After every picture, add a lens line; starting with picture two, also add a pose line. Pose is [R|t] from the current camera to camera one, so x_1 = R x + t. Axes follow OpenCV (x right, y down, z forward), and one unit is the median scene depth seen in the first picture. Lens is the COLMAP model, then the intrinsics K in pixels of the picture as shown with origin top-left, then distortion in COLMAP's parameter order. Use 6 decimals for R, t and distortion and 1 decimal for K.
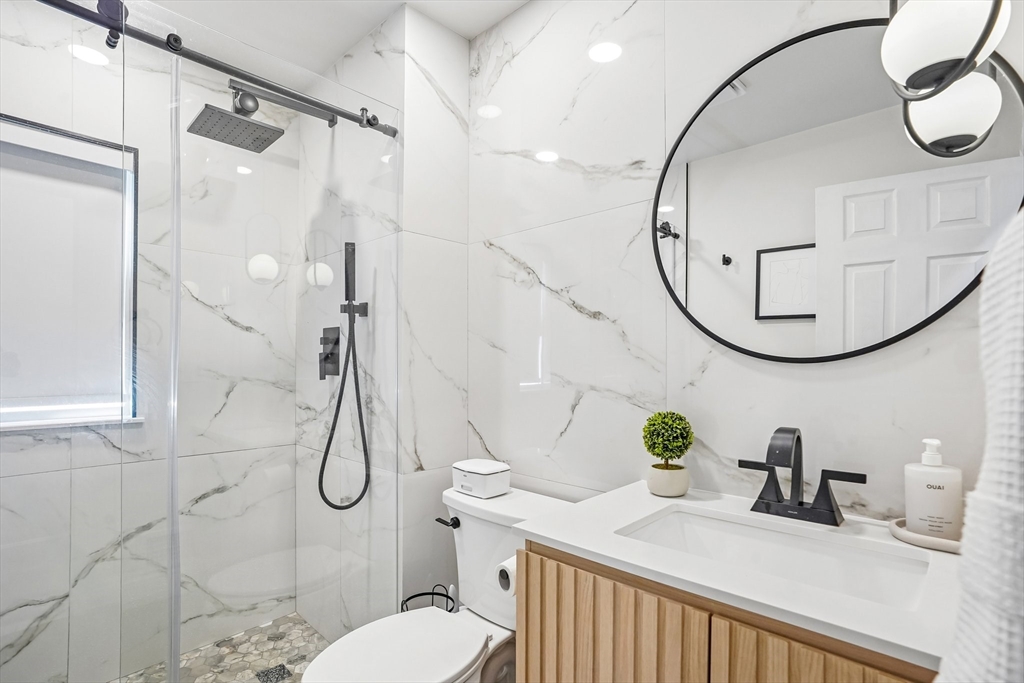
lens RADIAL K [[494.0, 0, 526.6], [0, 494.0, 395.6], [0, 0, 1]] dist [-0.032887, 0.012144]
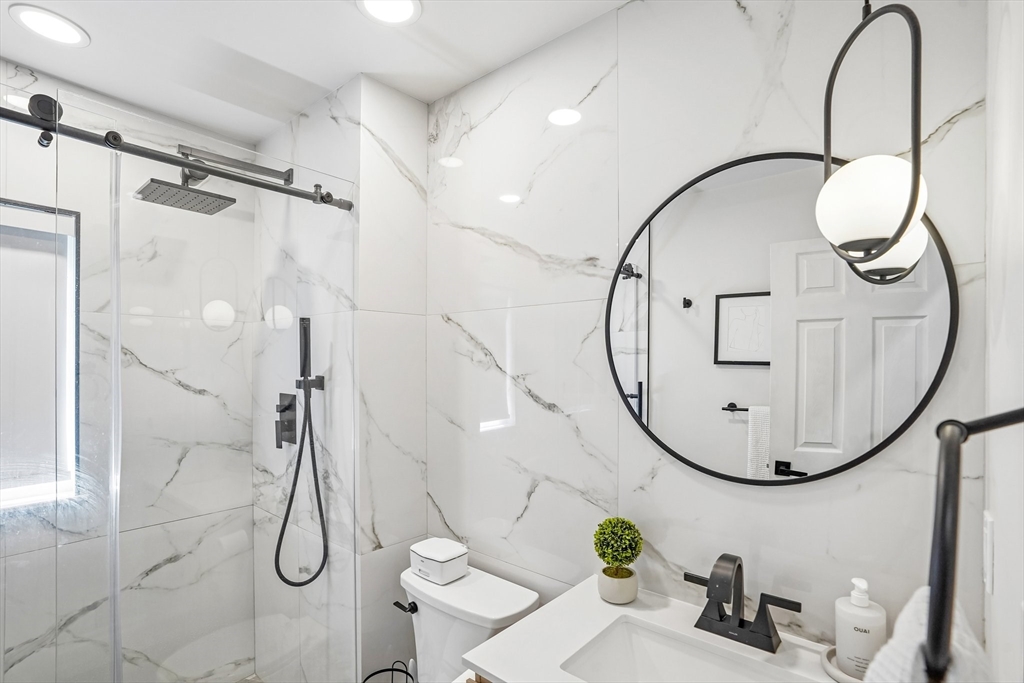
lens RADIAL K [[494.0, 0, 534.0], [0, 494.0, 342.0], [0, 0, 1]] dist [-0.032887, 0.012144]
pose [[0.998494, -0.002935, 0.054788, 0.044372], [0.002916, 0.999996, 0.000421, -0.260059], [-0.054789, -0.000261, 0.998498, -0.007364]]
